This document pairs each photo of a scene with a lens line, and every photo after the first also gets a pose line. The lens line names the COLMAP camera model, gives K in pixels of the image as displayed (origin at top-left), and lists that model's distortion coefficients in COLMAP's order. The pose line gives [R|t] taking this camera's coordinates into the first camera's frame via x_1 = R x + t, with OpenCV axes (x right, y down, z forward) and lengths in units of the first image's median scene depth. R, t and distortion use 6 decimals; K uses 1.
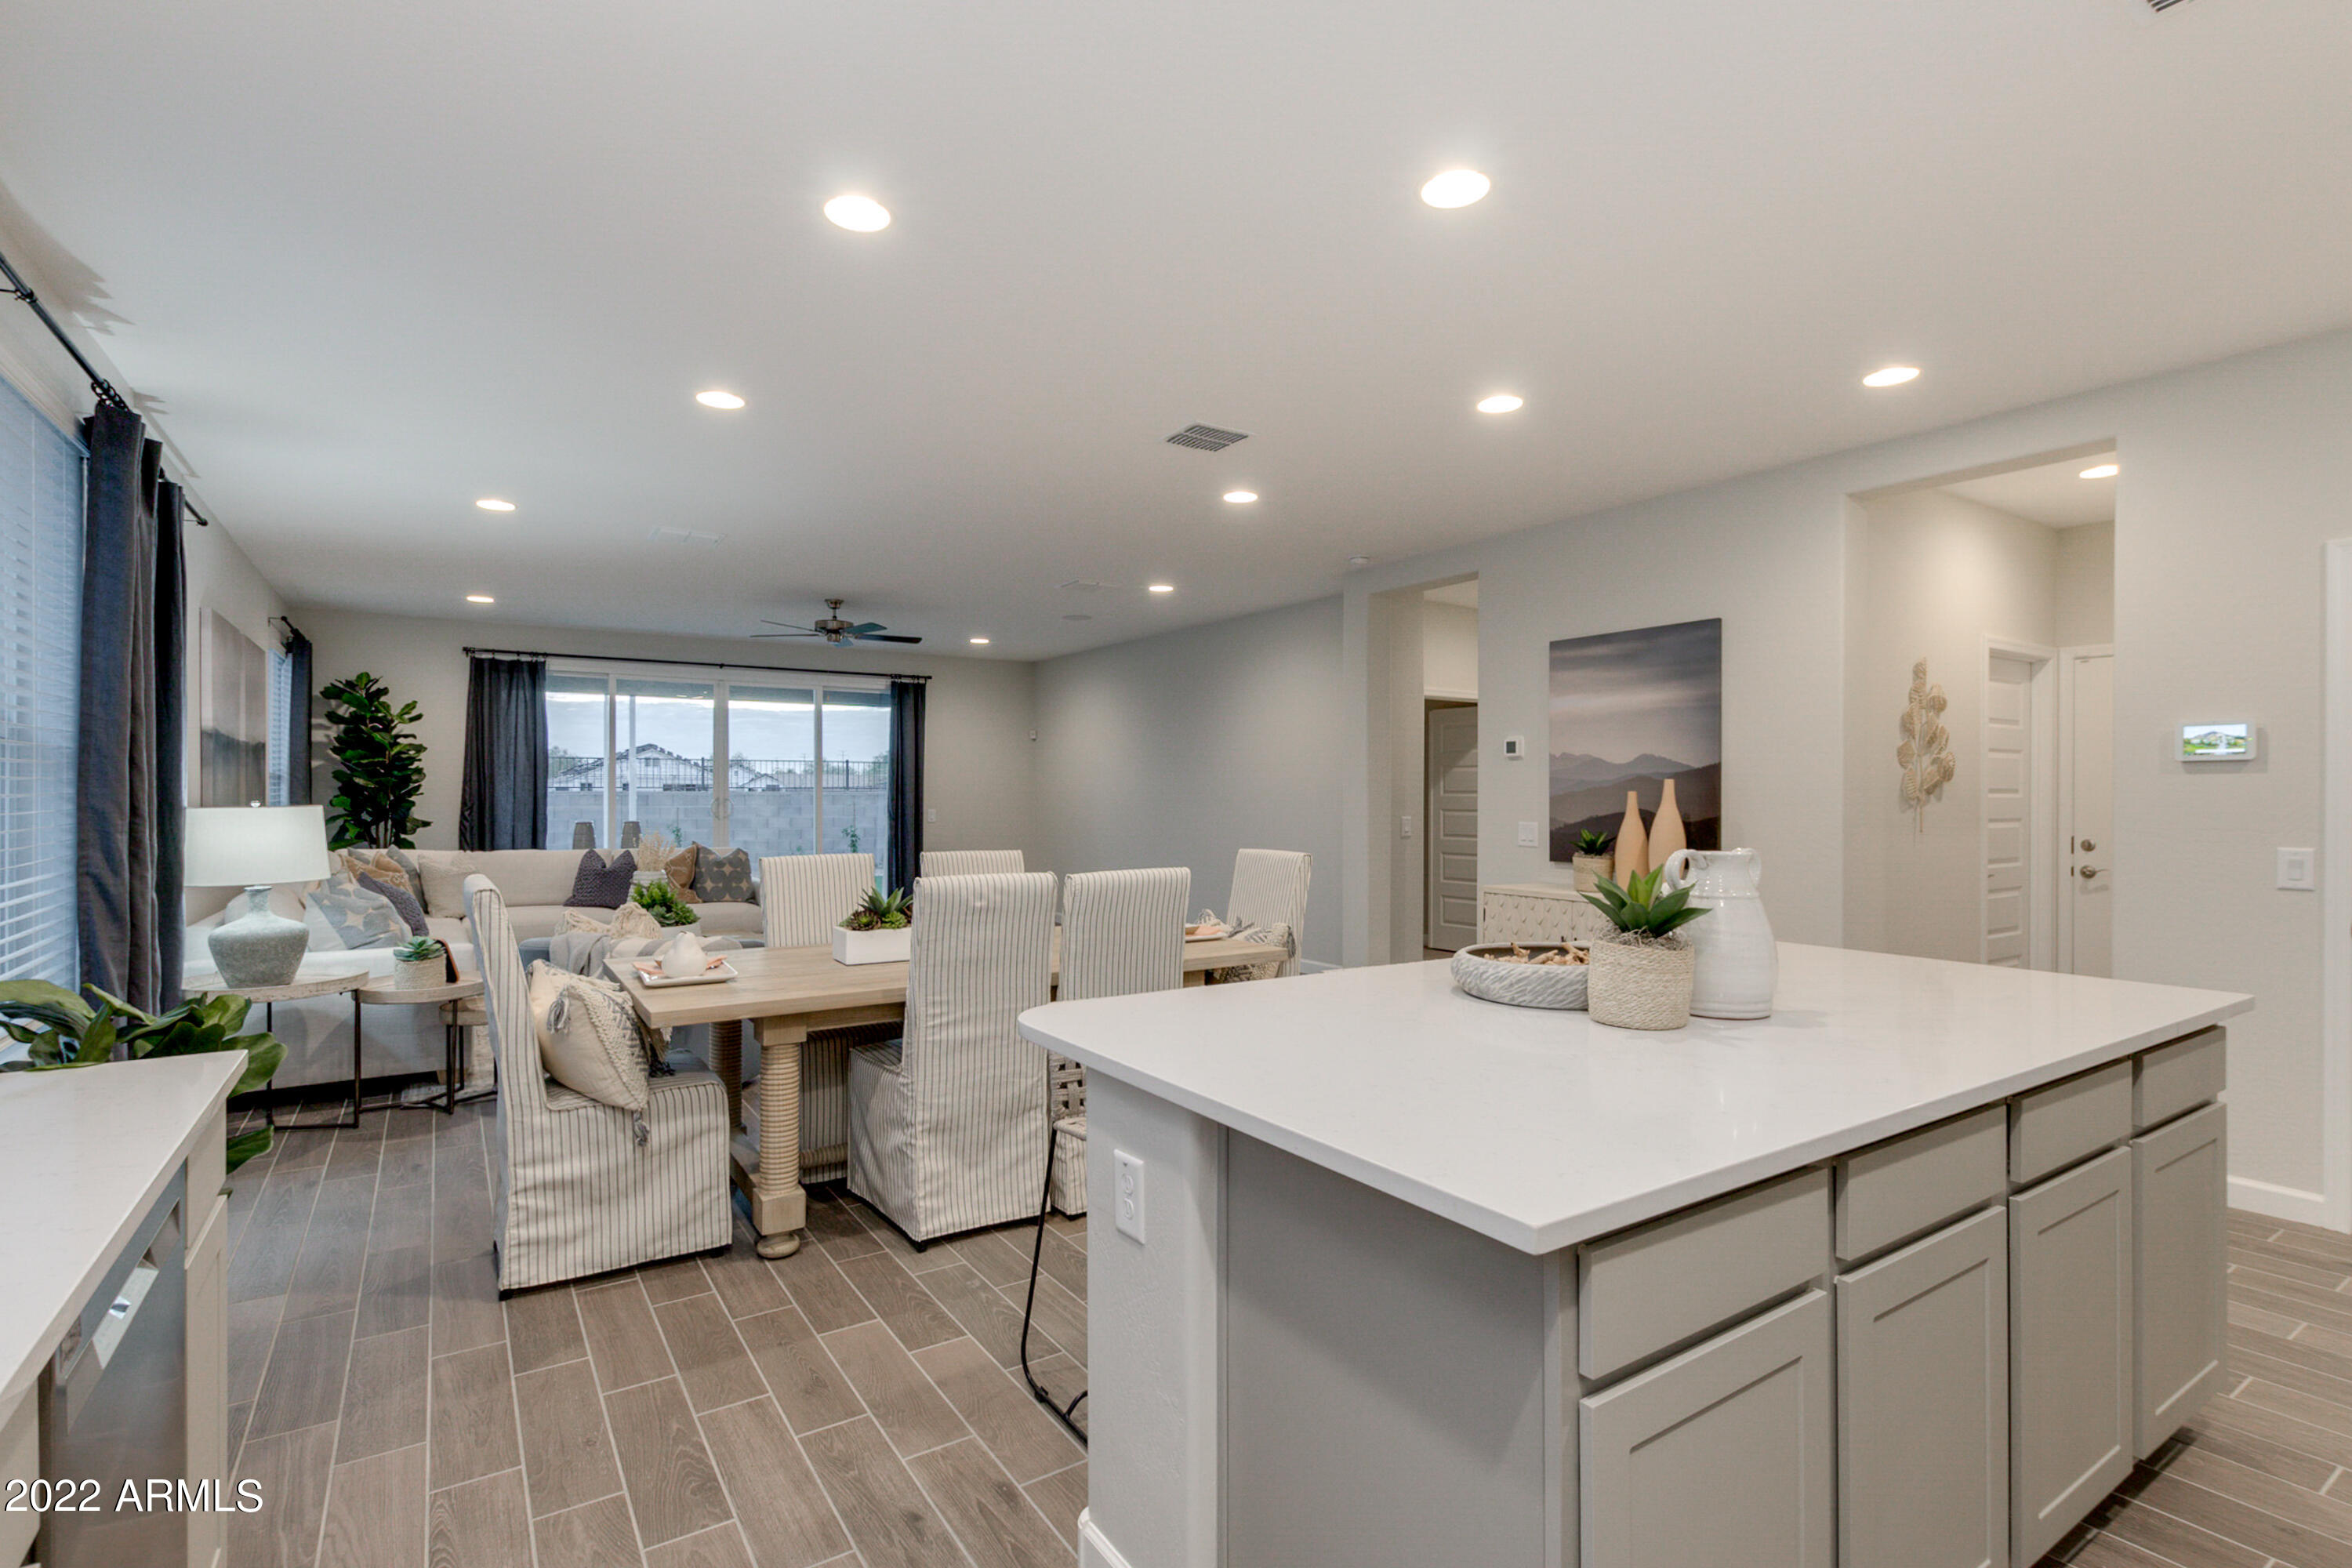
lens RADIAL K [[1116.0, 0, 1176.2], [0, 1116.0, 794.9], [0, 0, 1]] dist [0.000988, 0.000038]
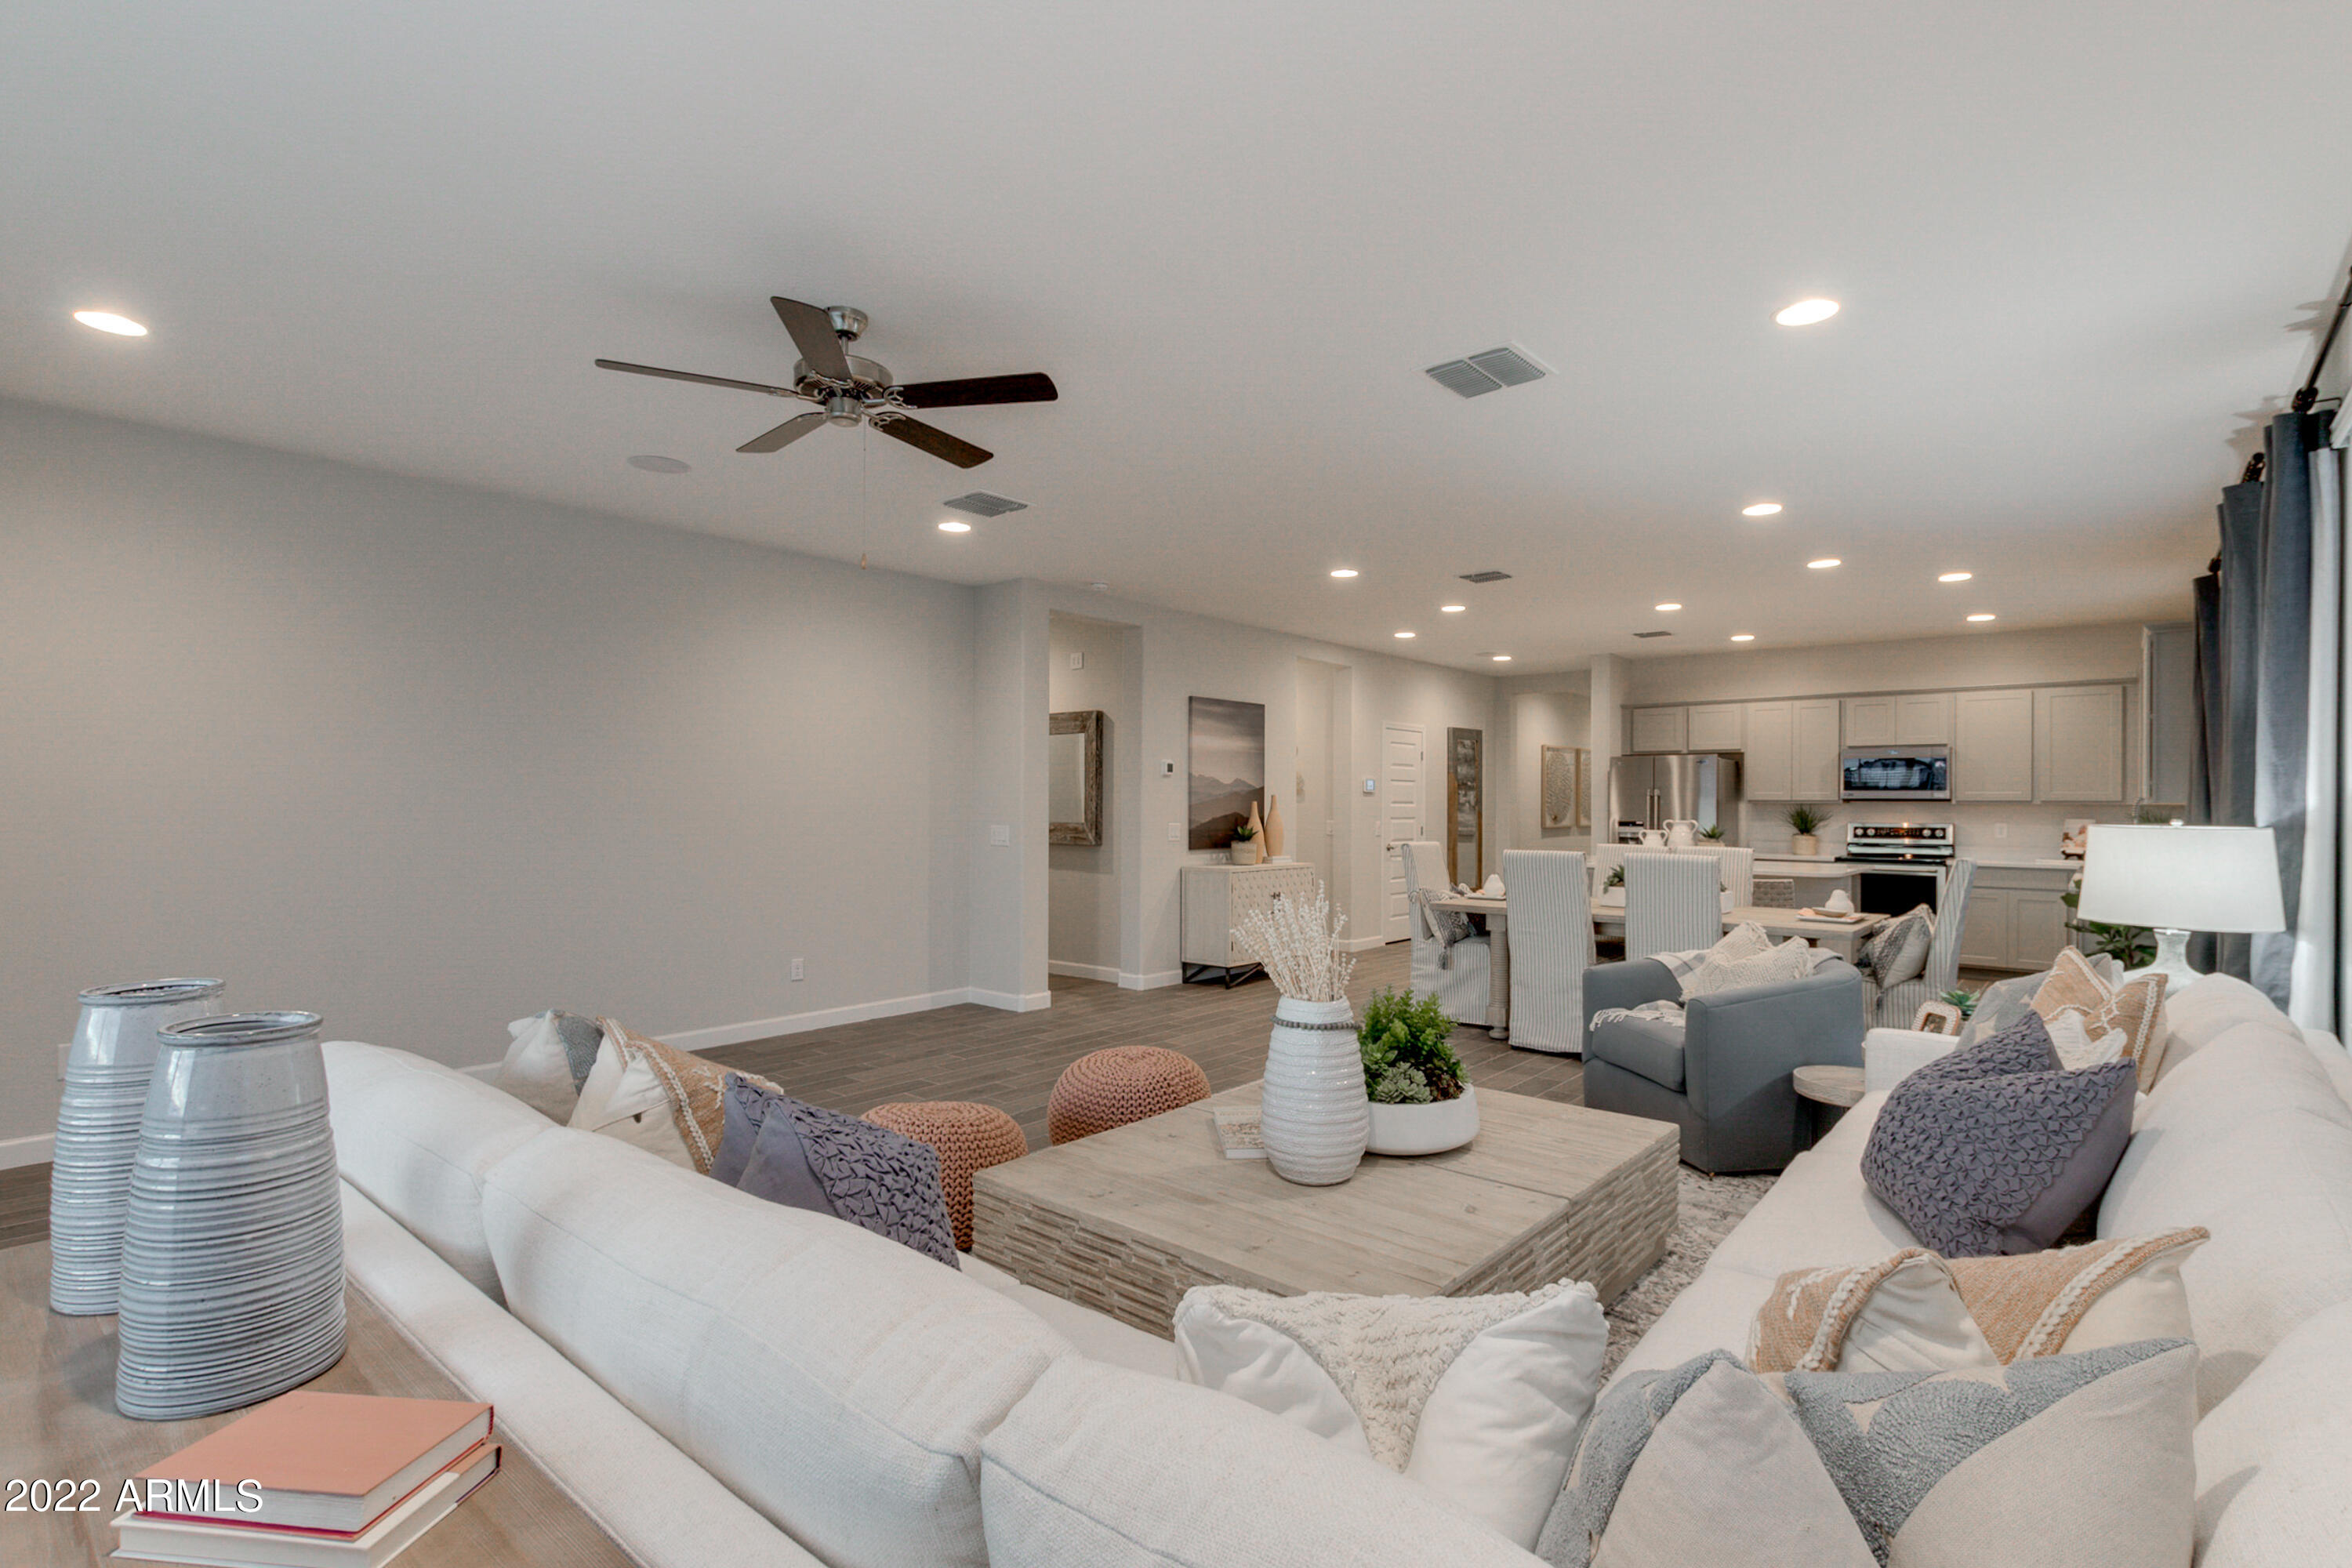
lens RADIAL K [[1116.0, 0, 1173.9], [0, 1116.0, 793.6], [0, 0, 1]] dist [0.000988, 0.000038]
pose [[-0.272210, 0.007227, 0.962211, -1.056903], [-0.010322, 0.999892, -0.010430, 0.002604], [-0.962182, -0.012771, -0.272106, 1.453281]]
